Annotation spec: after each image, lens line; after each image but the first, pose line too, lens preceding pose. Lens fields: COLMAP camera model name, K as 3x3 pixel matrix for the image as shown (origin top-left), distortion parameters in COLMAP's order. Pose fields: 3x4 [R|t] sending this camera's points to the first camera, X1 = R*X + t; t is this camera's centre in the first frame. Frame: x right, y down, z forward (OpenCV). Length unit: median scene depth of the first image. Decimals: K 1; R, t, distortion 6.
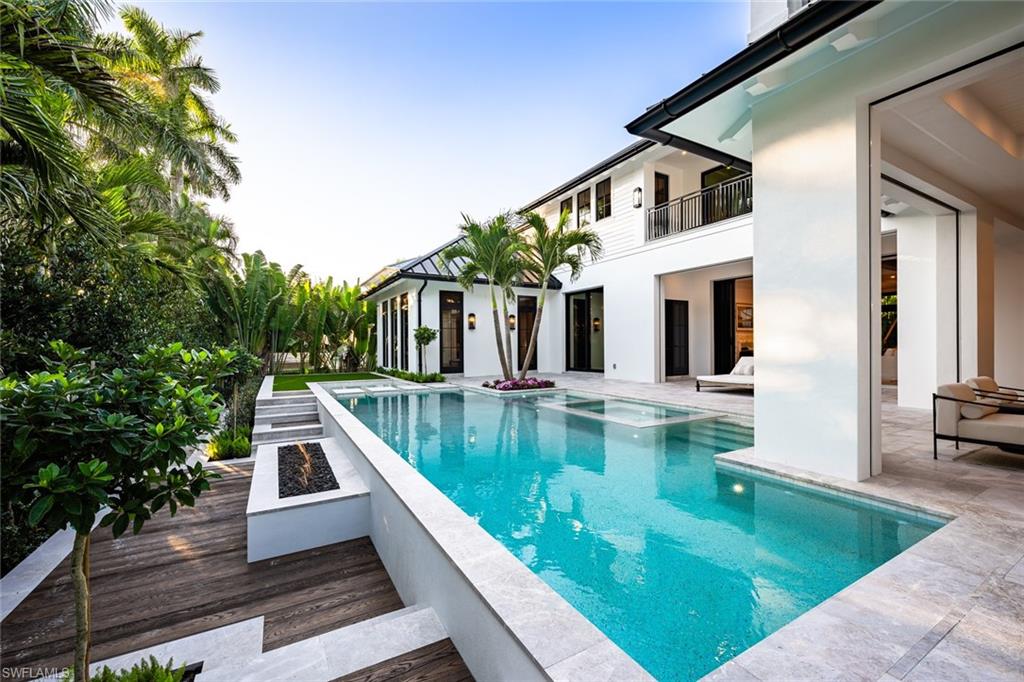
lens RADIAL K [[410.5, 0, 511.1], [0, 410.5, 343.7], [0, 0, 1]] dist [-0.001132, 0.000019]
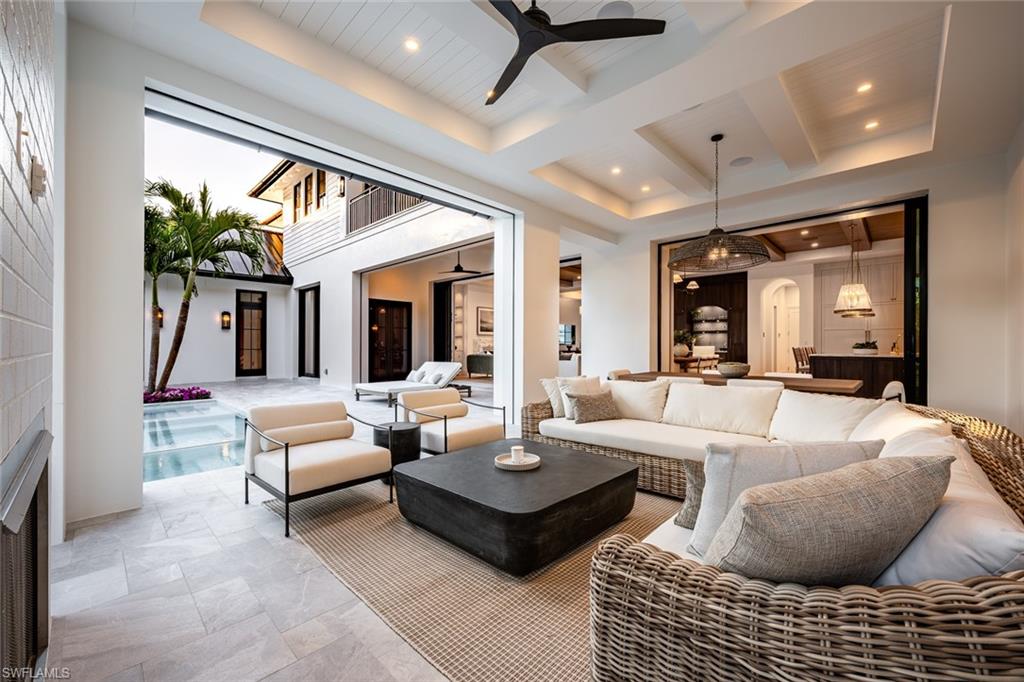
lens RADIAL K [[410.5, 0, 510.4], [0, 410.5, 344.7], [0, 0, 1]] dist [-0.001132, 0.000019]
pose [[0.960050, 0.013956, 0.279479, 0.421507], [-0.012272, 0.999894, -0.007774, -0.003253], [-0.279558, 0.004034, 0.960120, 0.034971]]
